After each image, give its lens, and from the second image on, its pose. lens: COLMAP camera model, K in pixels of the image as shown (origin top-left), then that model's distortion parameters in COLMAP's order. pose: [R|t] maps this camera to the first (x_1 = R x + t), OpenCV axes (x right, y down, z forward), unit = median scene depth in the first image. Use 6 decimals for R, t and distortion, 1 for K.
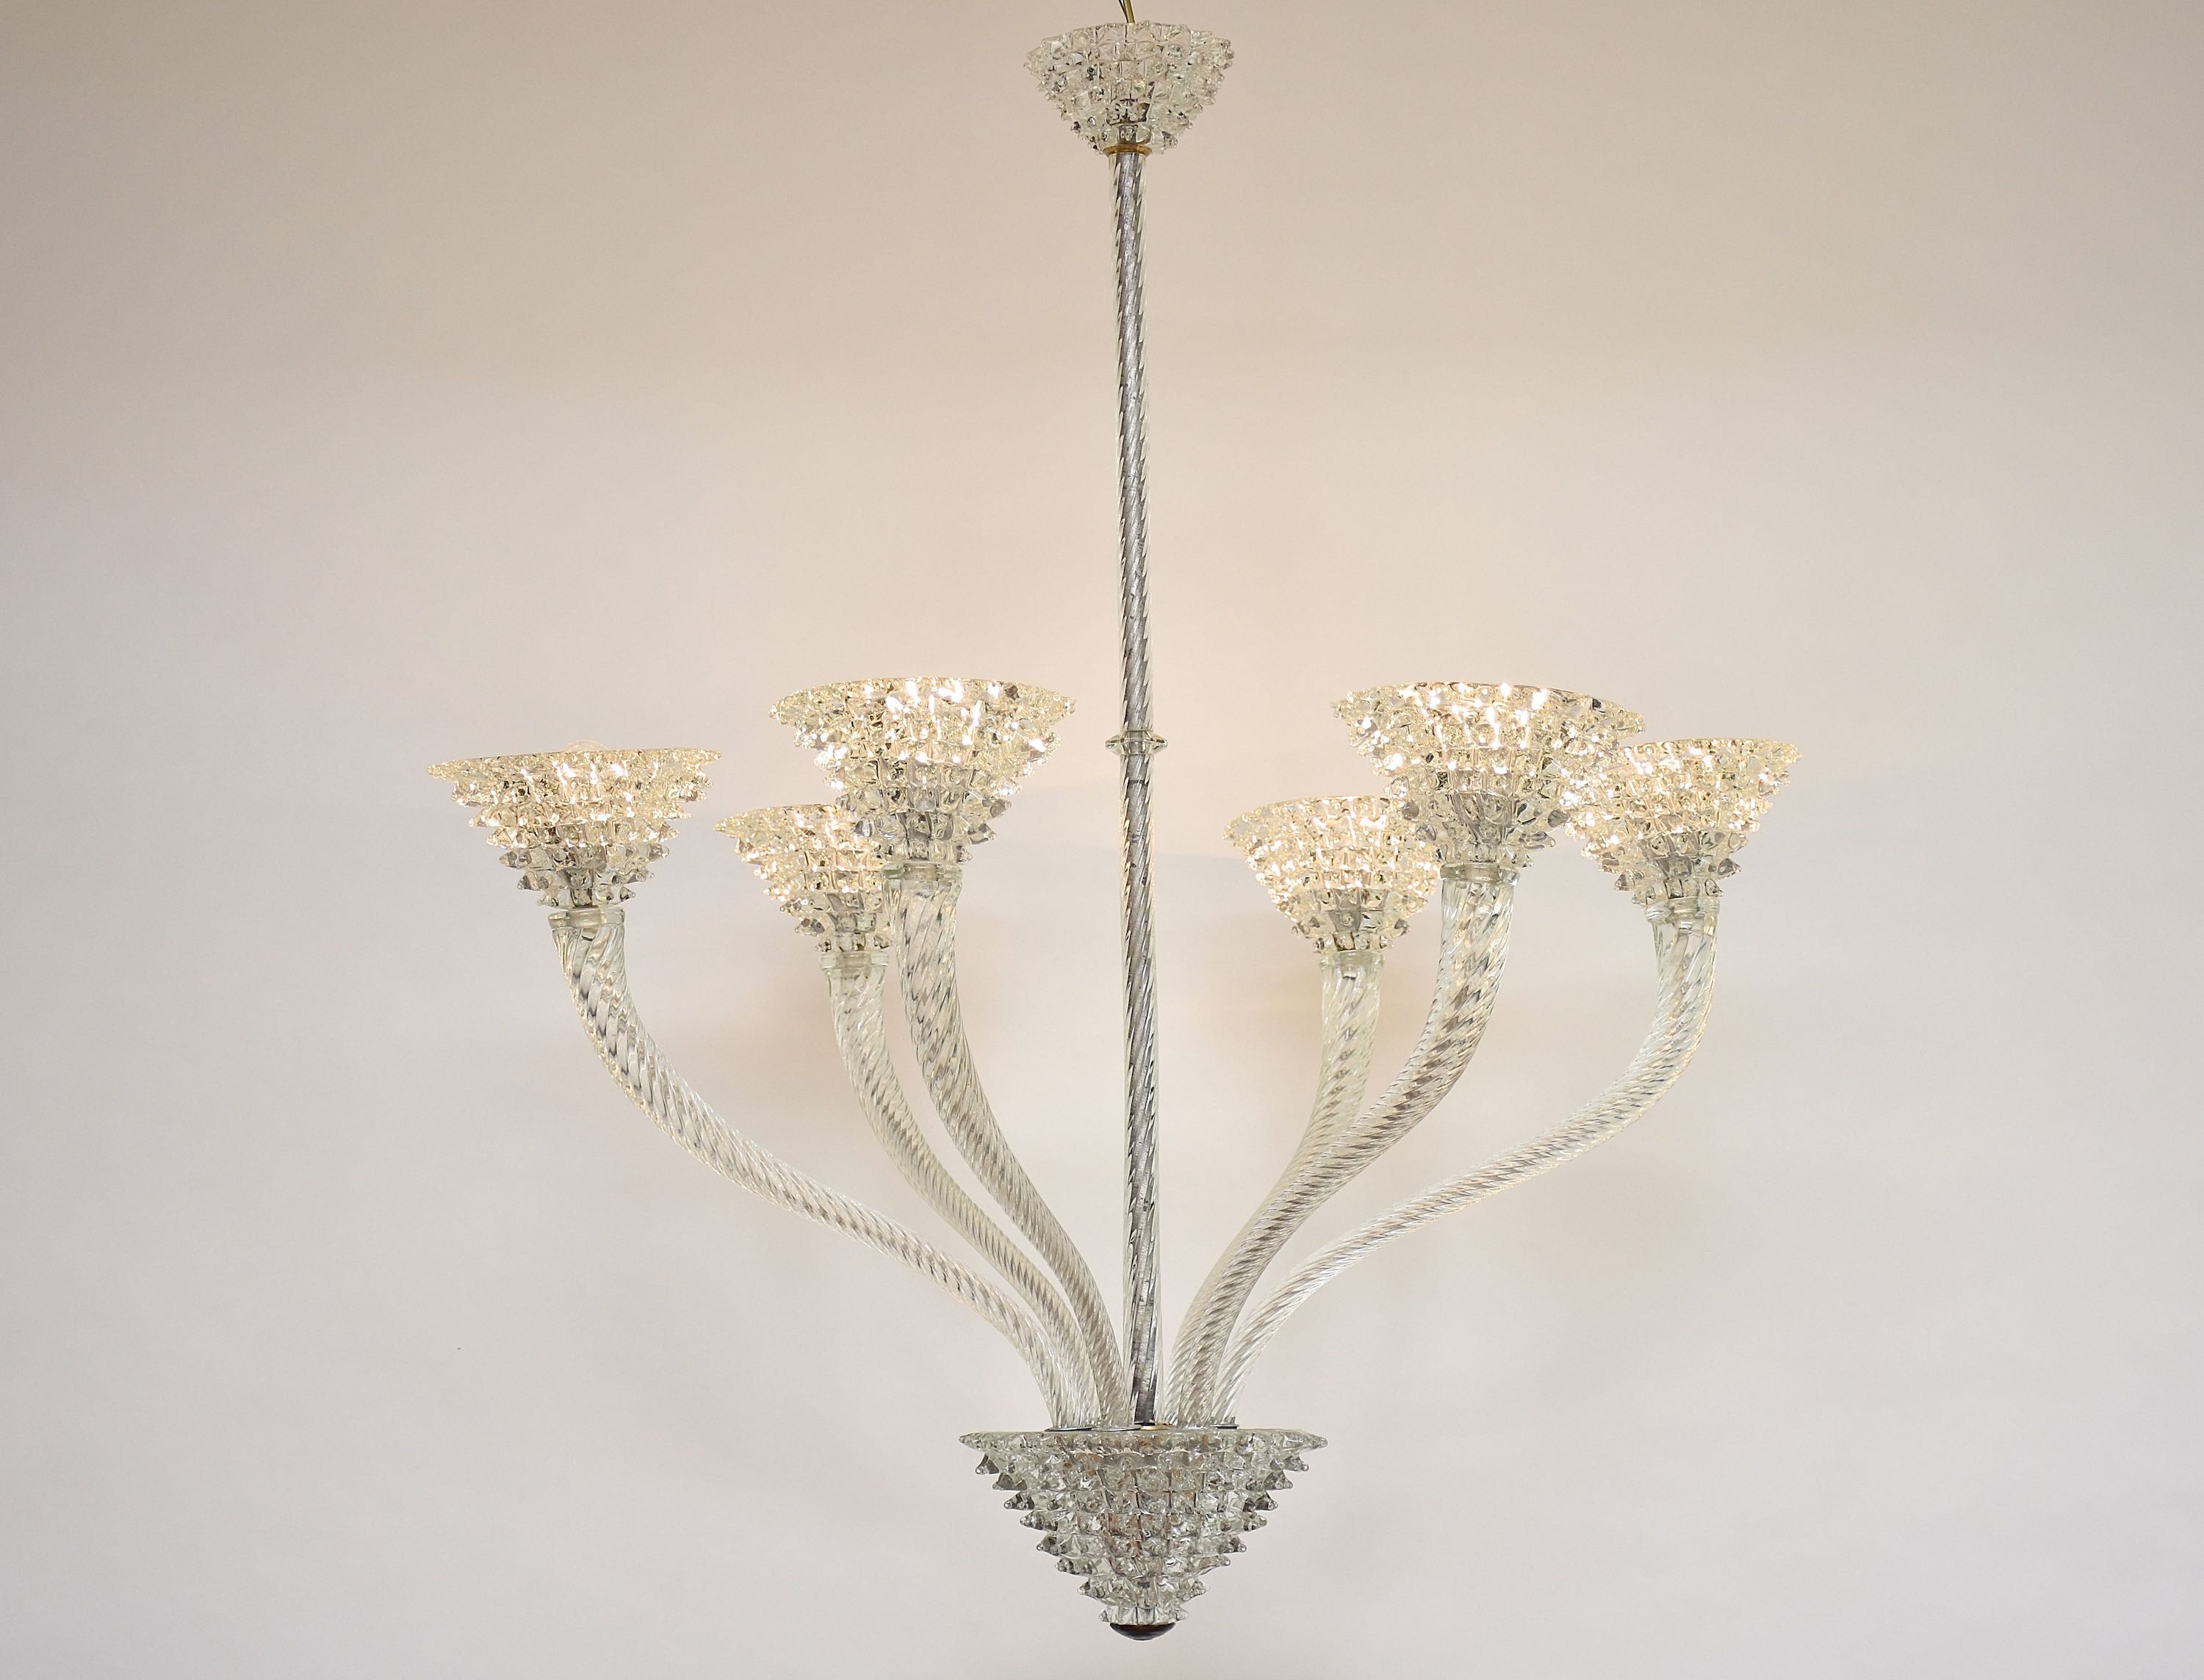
lens RADIAL K [[4212.1, 0, 1103.3], [0, 4212.1, 839.5], [0, 0, 1]] dist [0.211818, 0.000000]
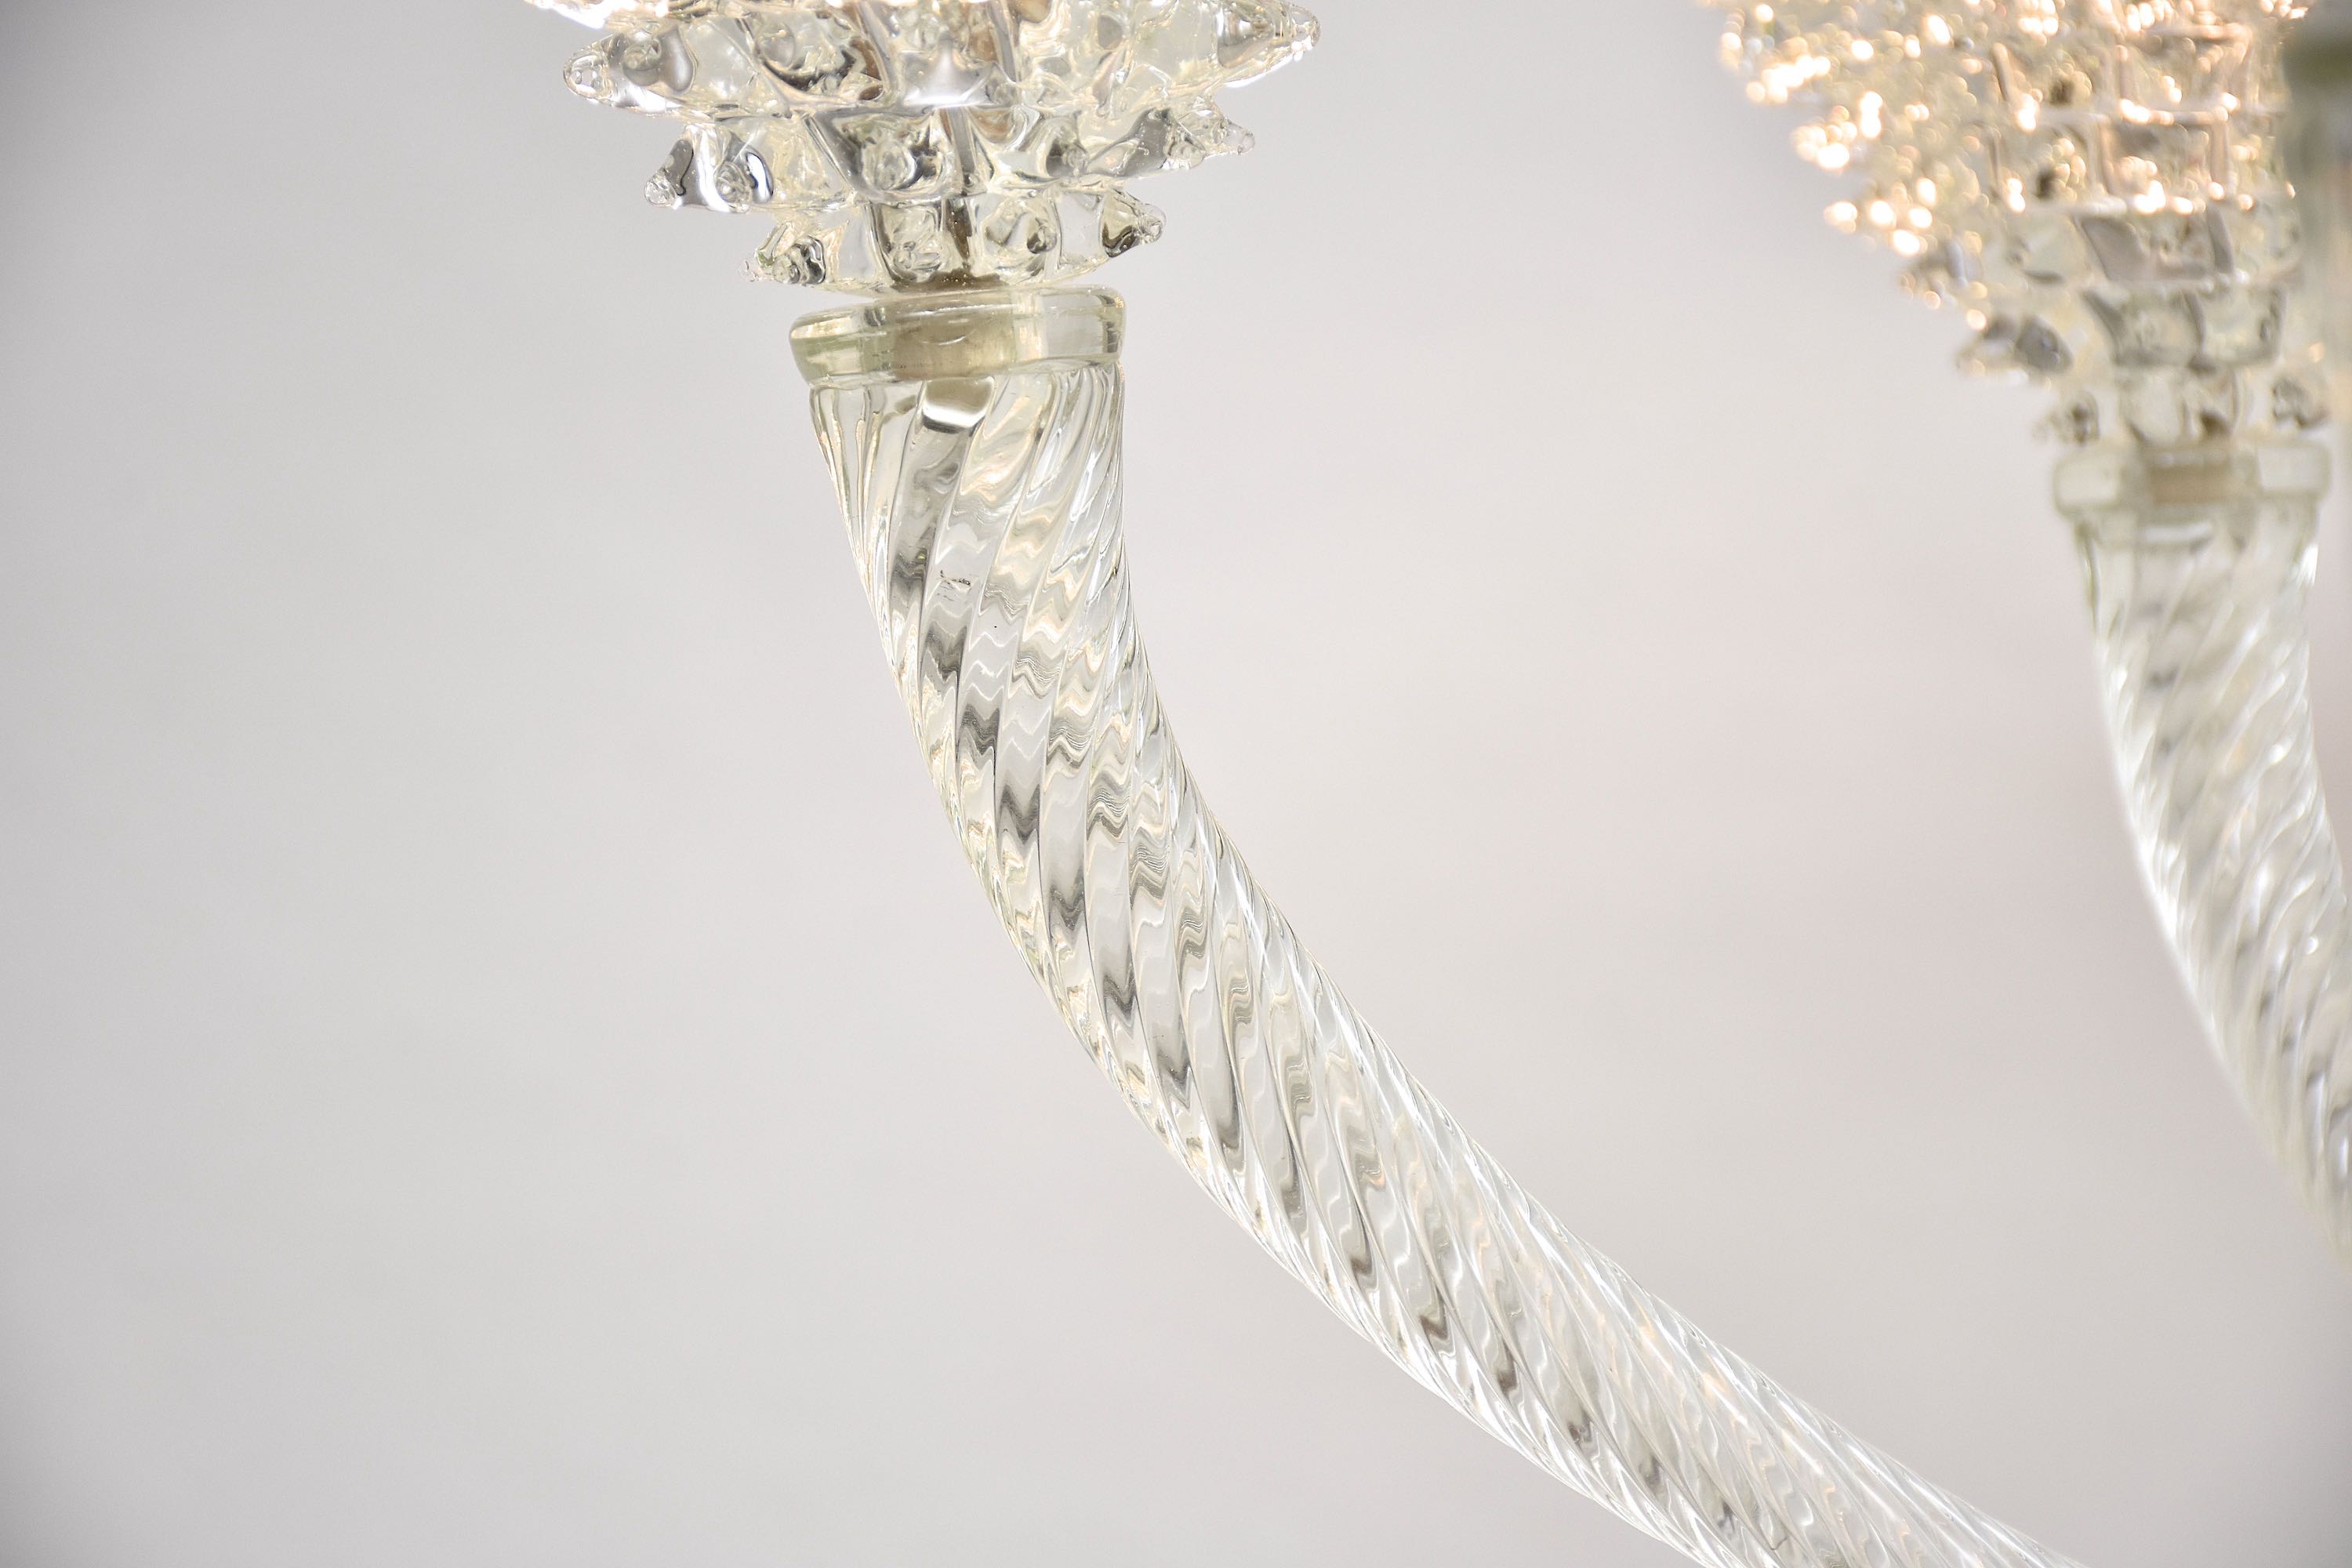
lens RADIAL K [[7182.7, 0, 1180.4], [0, 7182.7, 799.6], [0, 0, 1]] dist [0.238134, 0.000000]
pose [[0.978881, -0.000041, -0.204433, -0.033141], [0.017966, 0.996148, 0.085828, 0.010596], [0.203642, -0.087688, 0.975111, 0.625817]]
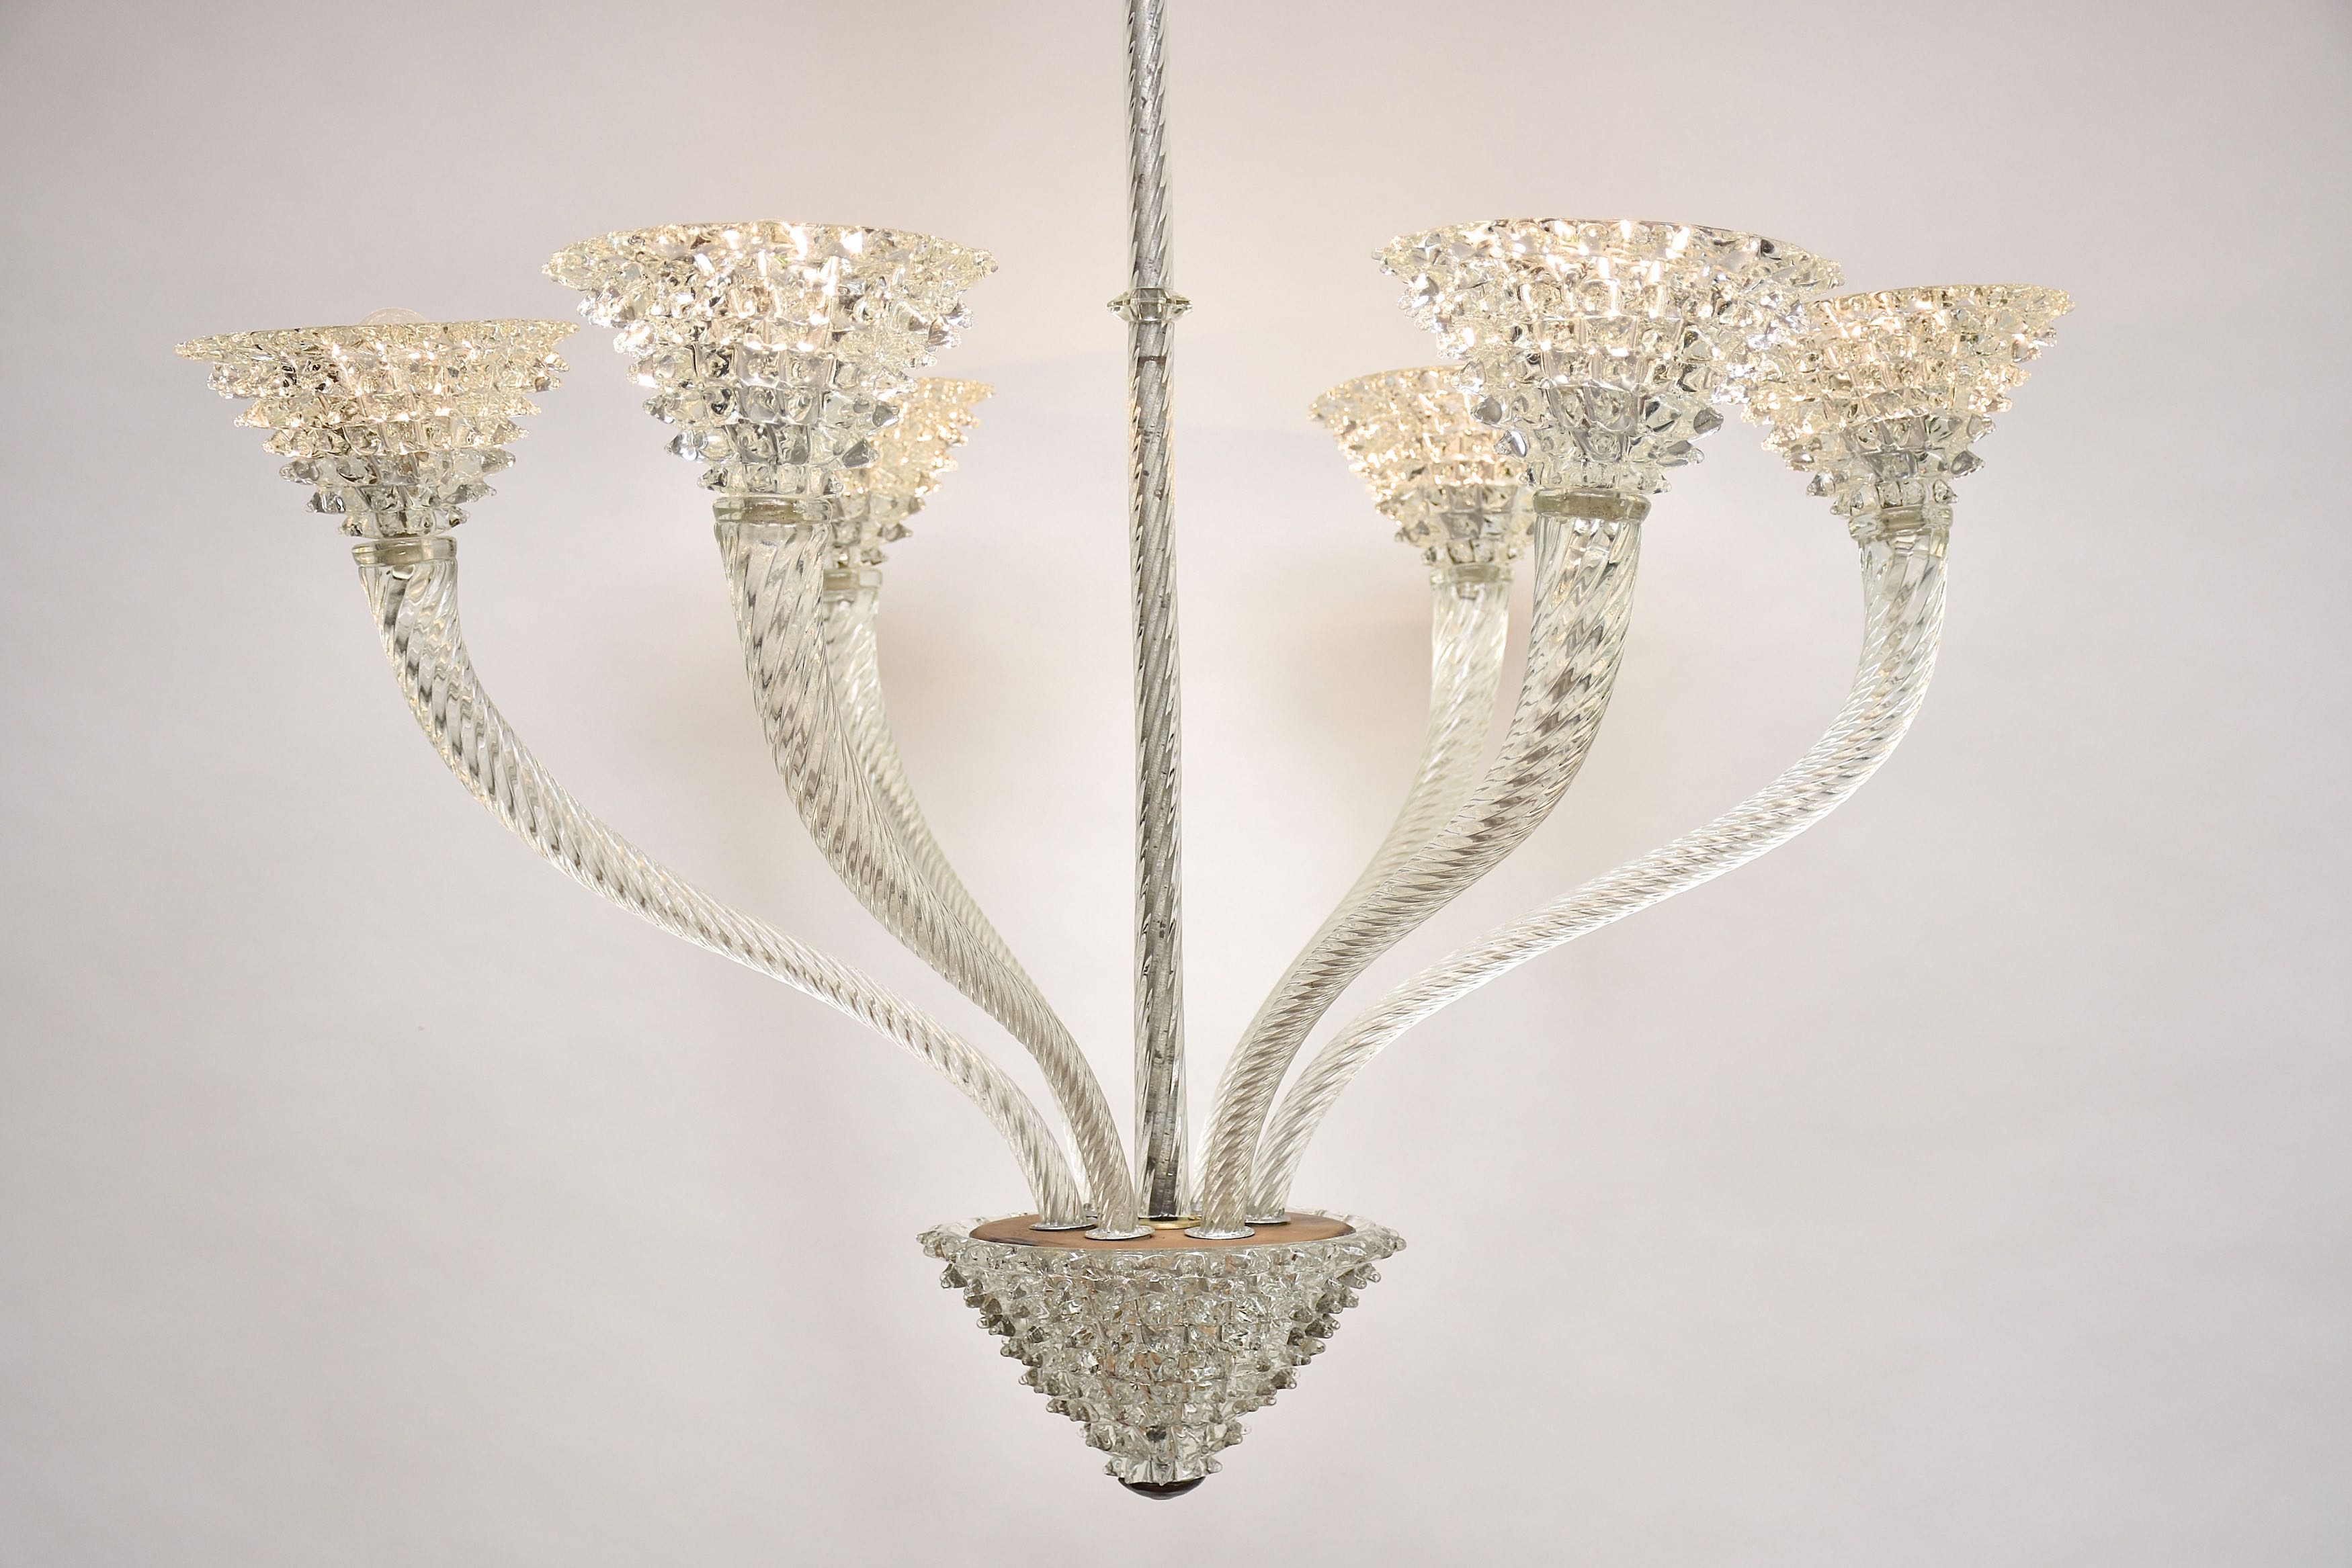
lens RADIAL K [[3744.1, 0, 1136.5], [0, 3744.1, 772.0], [0, 0, 1]] dist [0.255949, 0.000000]
pose [[0.997659, -0.002895, -0.068319, 0.050725], [0.010533, 0.993686, 0.111702, -0.015398], [0.067564, -0.112160, 0.991391, 0.343496]]
